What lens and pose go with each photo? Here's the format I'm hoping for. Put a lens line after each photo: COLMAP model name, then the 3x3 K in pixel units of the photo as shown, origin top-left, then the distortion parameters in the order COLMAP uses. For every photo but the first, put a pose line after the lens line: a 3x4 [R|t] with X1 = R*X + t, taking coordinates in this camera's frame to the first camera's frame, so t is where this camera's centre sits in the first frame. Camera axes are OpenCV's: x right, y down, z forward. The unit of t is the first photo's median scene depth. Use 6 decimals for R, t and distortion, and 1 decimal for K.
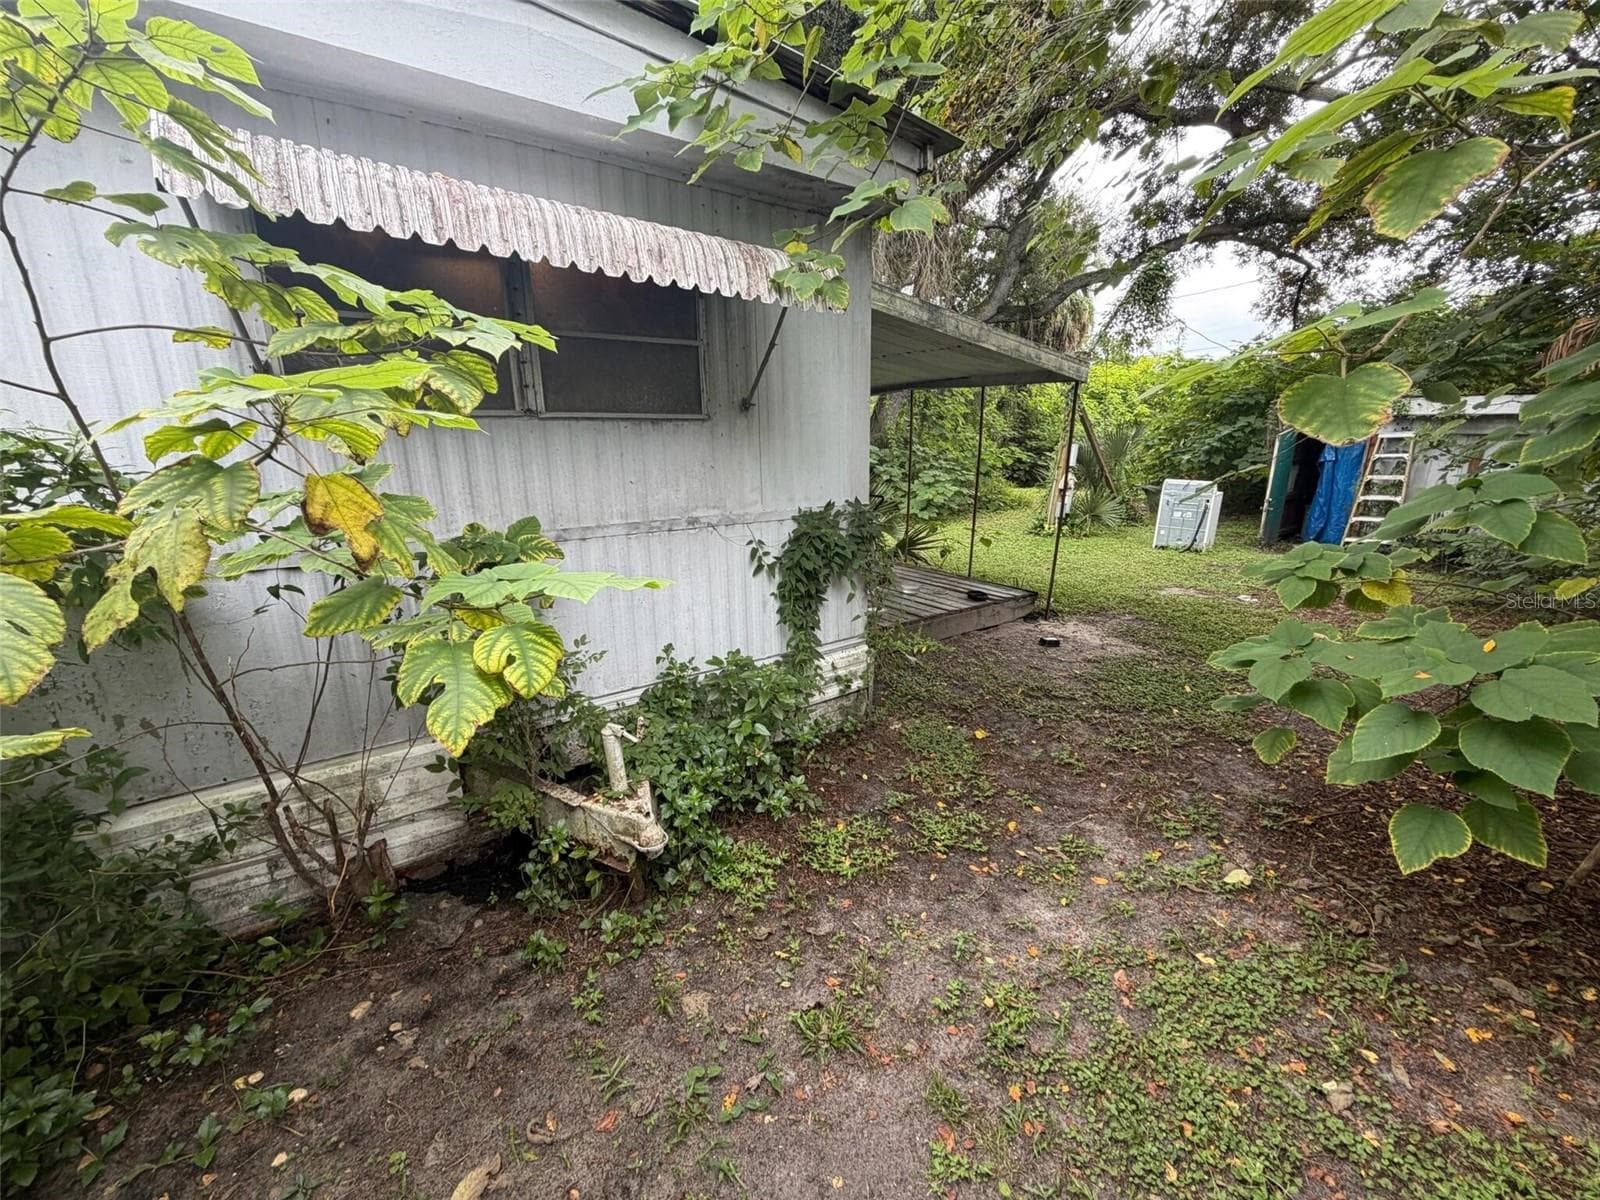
lens RADIAL K [[637.9, 0, 792.0], [0, 637.9, 600.7], [0, 0, 1]] dist [-0.000116, -0.000059]
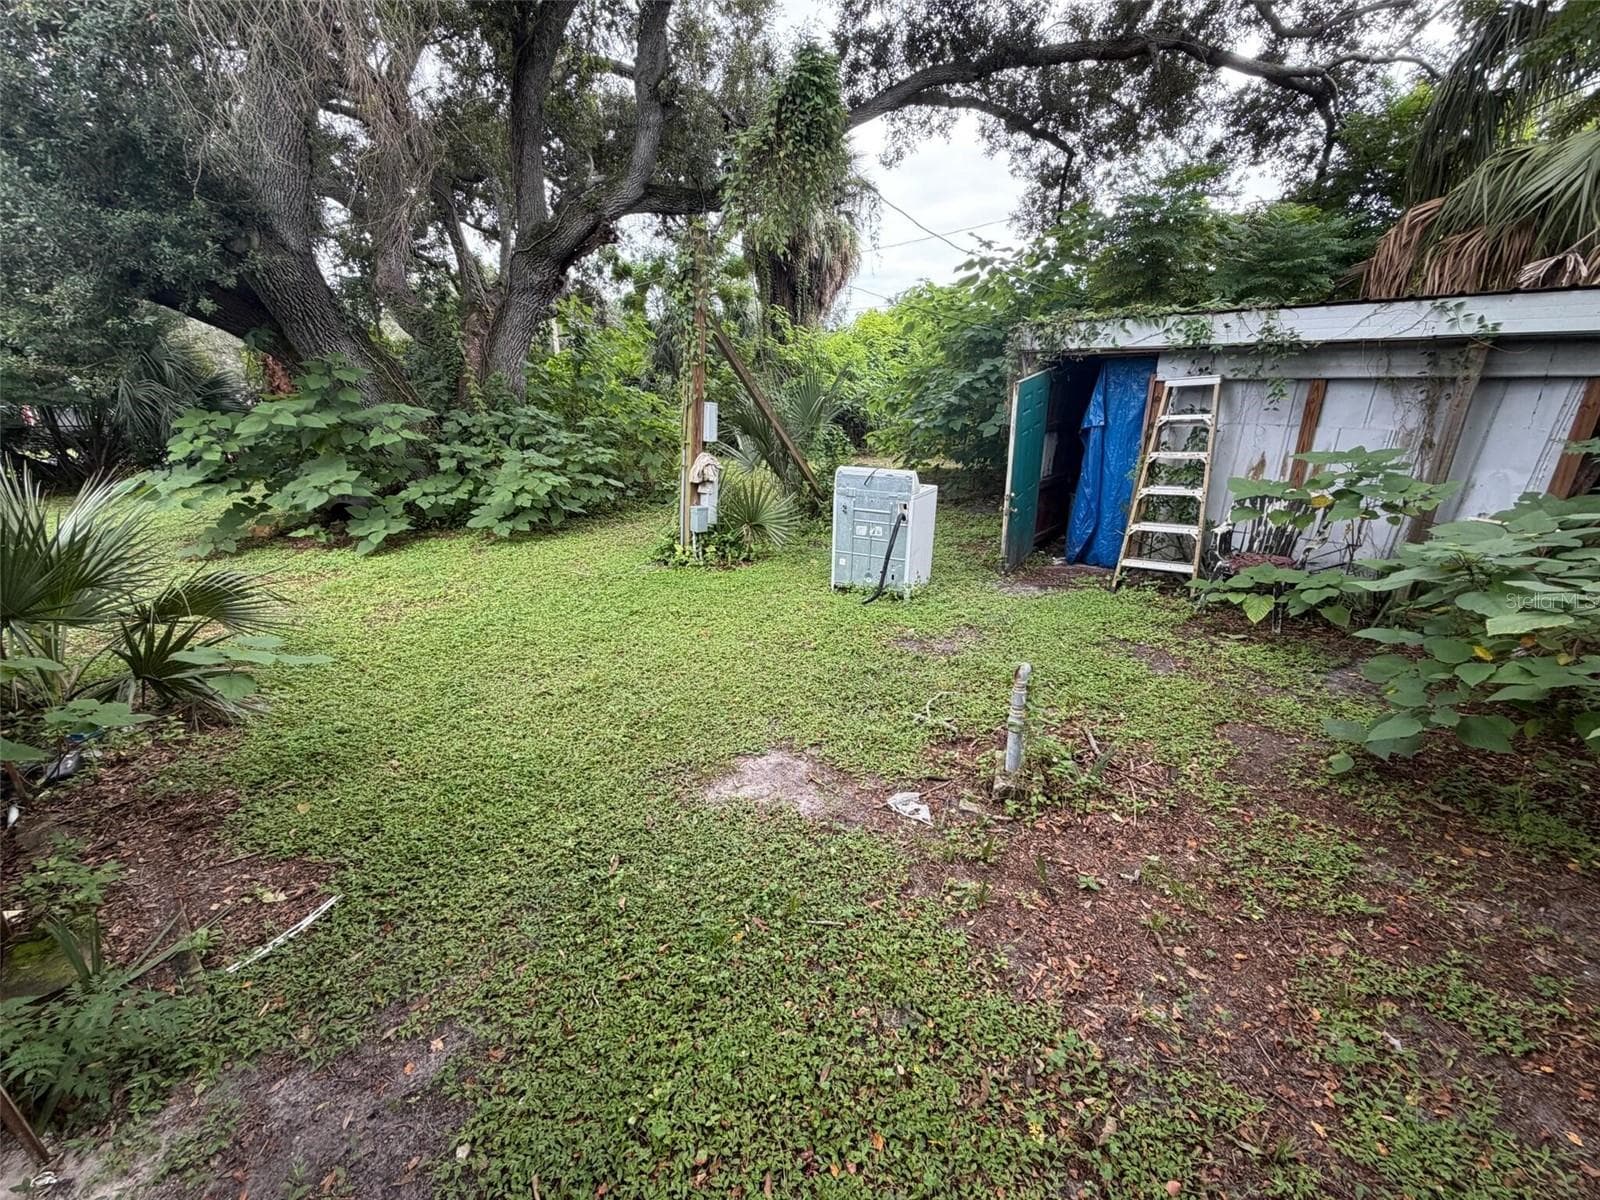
lens RADIAL K [[637.9, 0, 792.0], [0, 637.9, 600.7], [0, 0, 1]] dist [-0.000116, -0.000059]
pose [[0.971084, -0.079283, 0.225188, 0.409385], [0.066282, 0.995699, 0.064729, -0.112400], [-0.229351, -0.047932, 0.972163, 0.465656]]
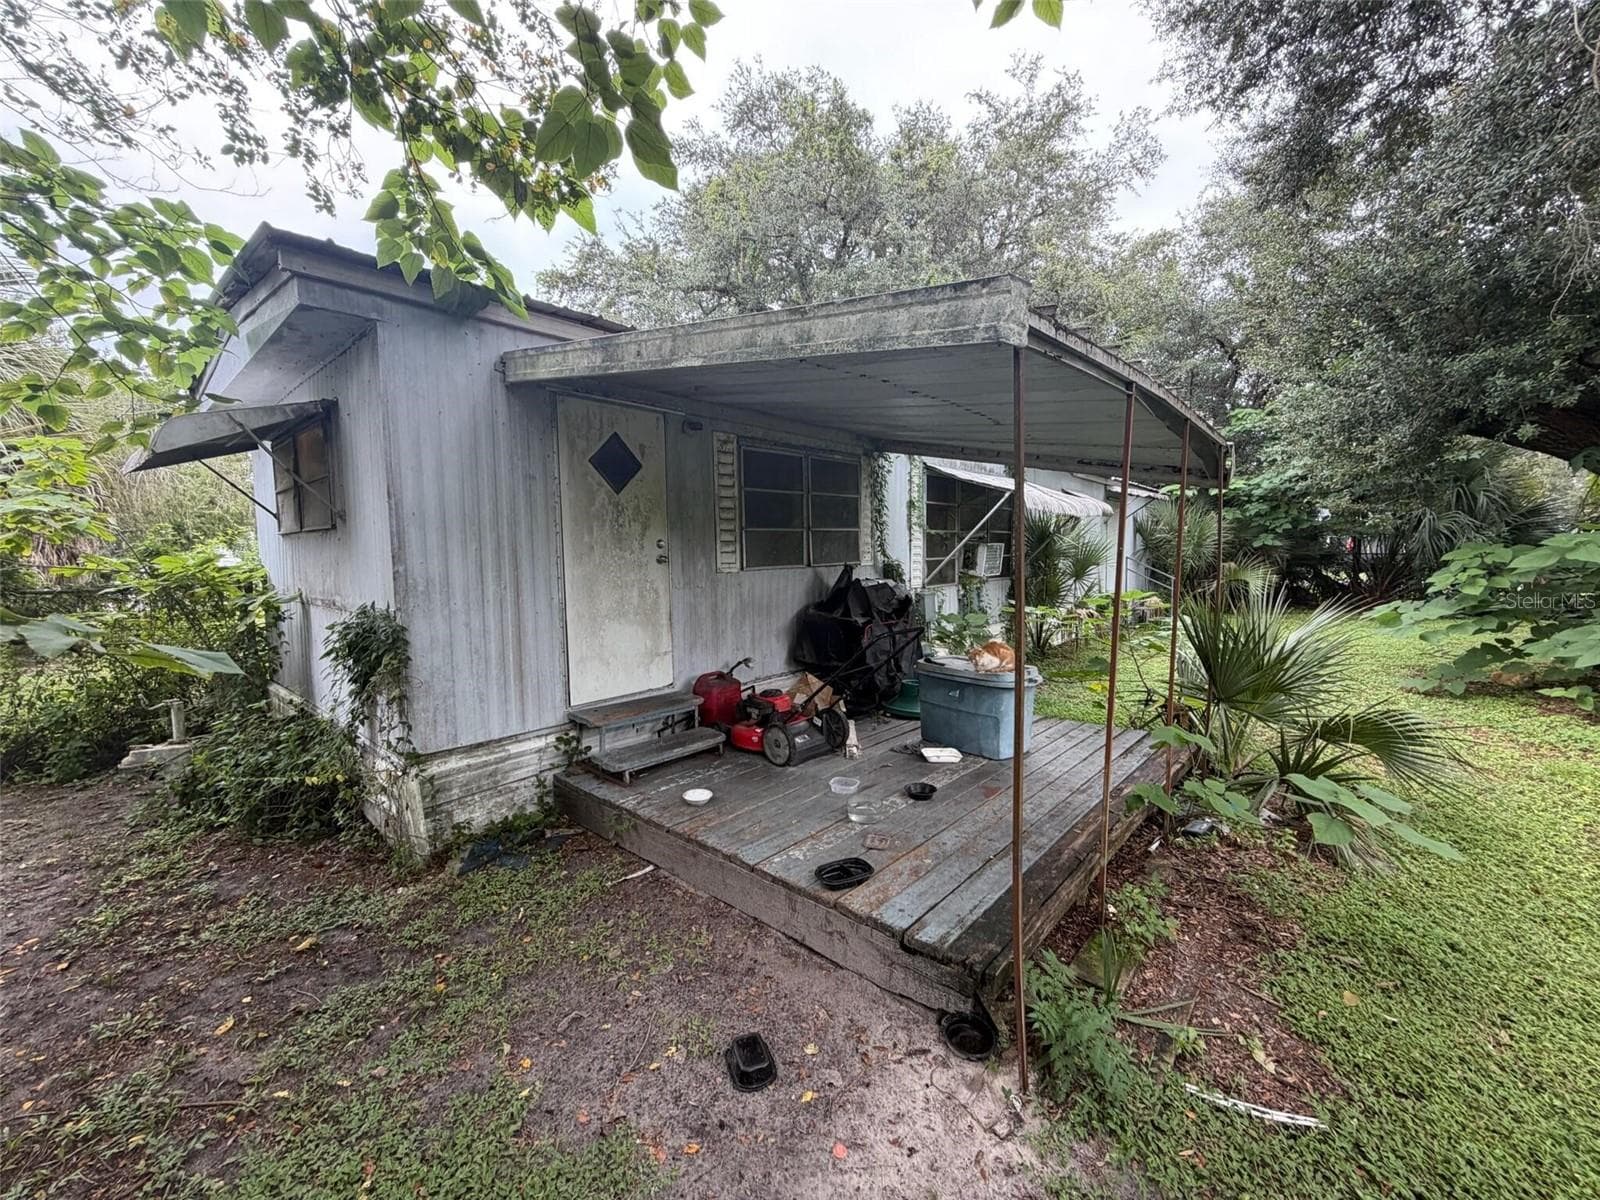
lens RADIAL K [[637.9, 0, 792.0], [0, 637.9, 600.7], [0, 0, 1]] dist [-0.000116, -0.000059]
pose [[0.232459, 0.084837, -0.968899, 0.477820], [-0.226040, 0.973624, 0.031019, -0.153588], [0.945975, 0.211799, 0.245504, 0.592673]]
